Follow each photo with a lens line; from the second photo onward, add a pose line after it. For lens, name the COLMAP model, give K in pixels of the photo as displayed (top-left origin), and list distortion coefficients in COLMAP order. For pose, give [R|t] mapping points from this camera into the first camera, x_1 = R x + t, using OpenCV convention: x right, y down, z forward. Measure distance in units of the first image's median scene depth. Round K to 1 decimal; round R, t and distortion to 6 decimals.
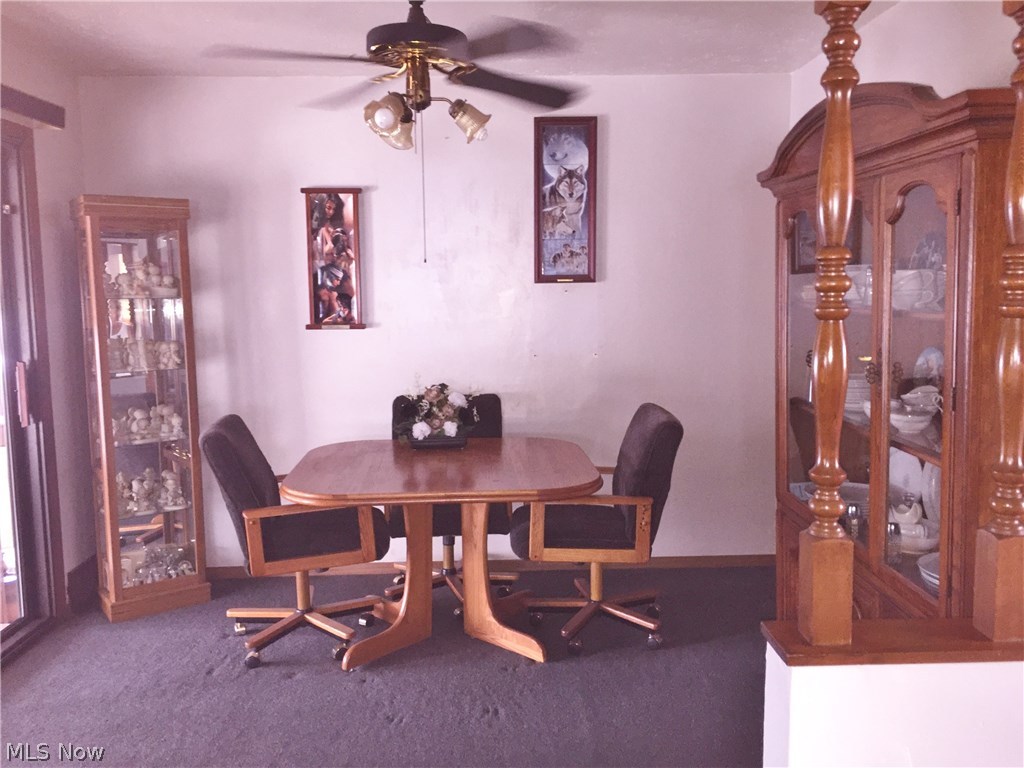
lens RADIAL K [[878.3, 0, 514.2], [0, 878.3, 382.0], [0, 0, 1]] dist [0.067345, -0.068091]
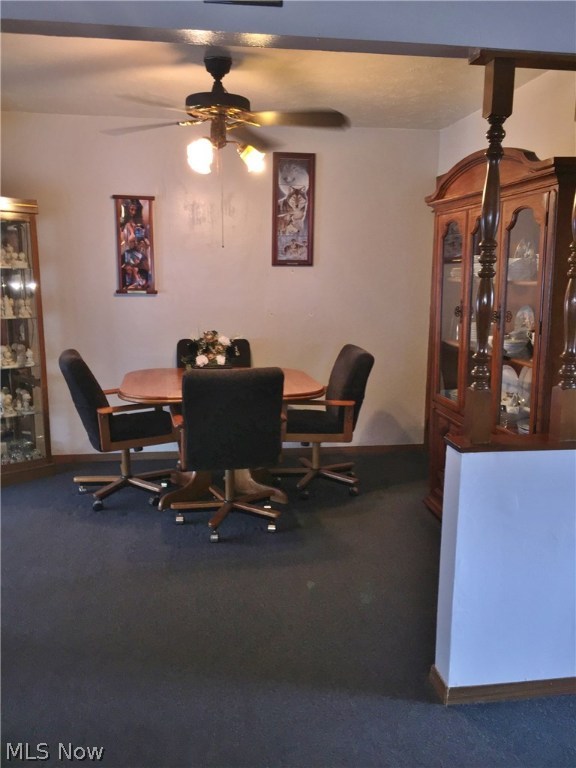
lens RADIAL K [[658.7, 0, 288.0], [0, 658.7, 384.0], [0, 0, 1]] dist [0.067345, -0.068091]
pose [[0.993744, 0.003631, 0.111626, -0.082283], [-0.009819, 0.998442, 0.054927, 0.030355], [-0.111252, -0.055679, 0.992231, -0.143481]]
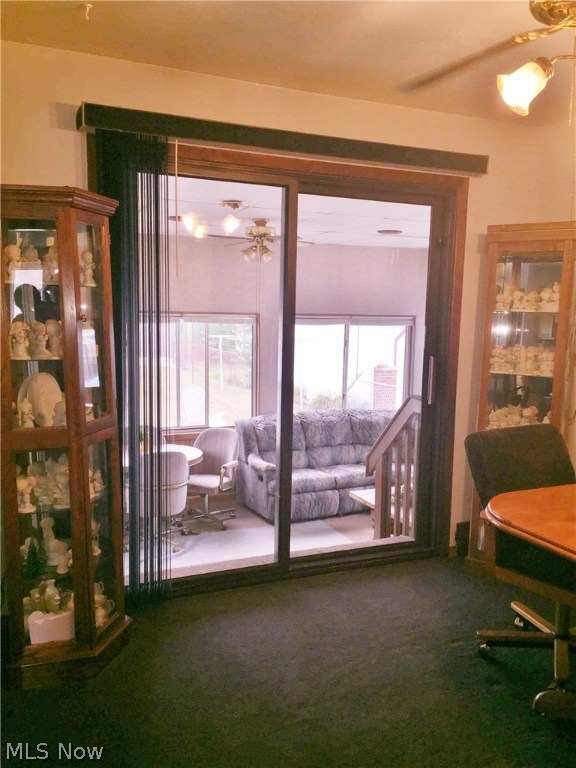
lens RADIAL K [[658.7, 0, 288.0], [0, 658.7, 384.0], [0, 0, 1]] dist [0.067345, -0.068091]
pose [[0.384136, 0.136718, -0.913098, 0.259343], [-0.133150, 0.986840, 0.091744, -0.039342], [0.913625, 0.086337, 0.397285, 0.375179]]
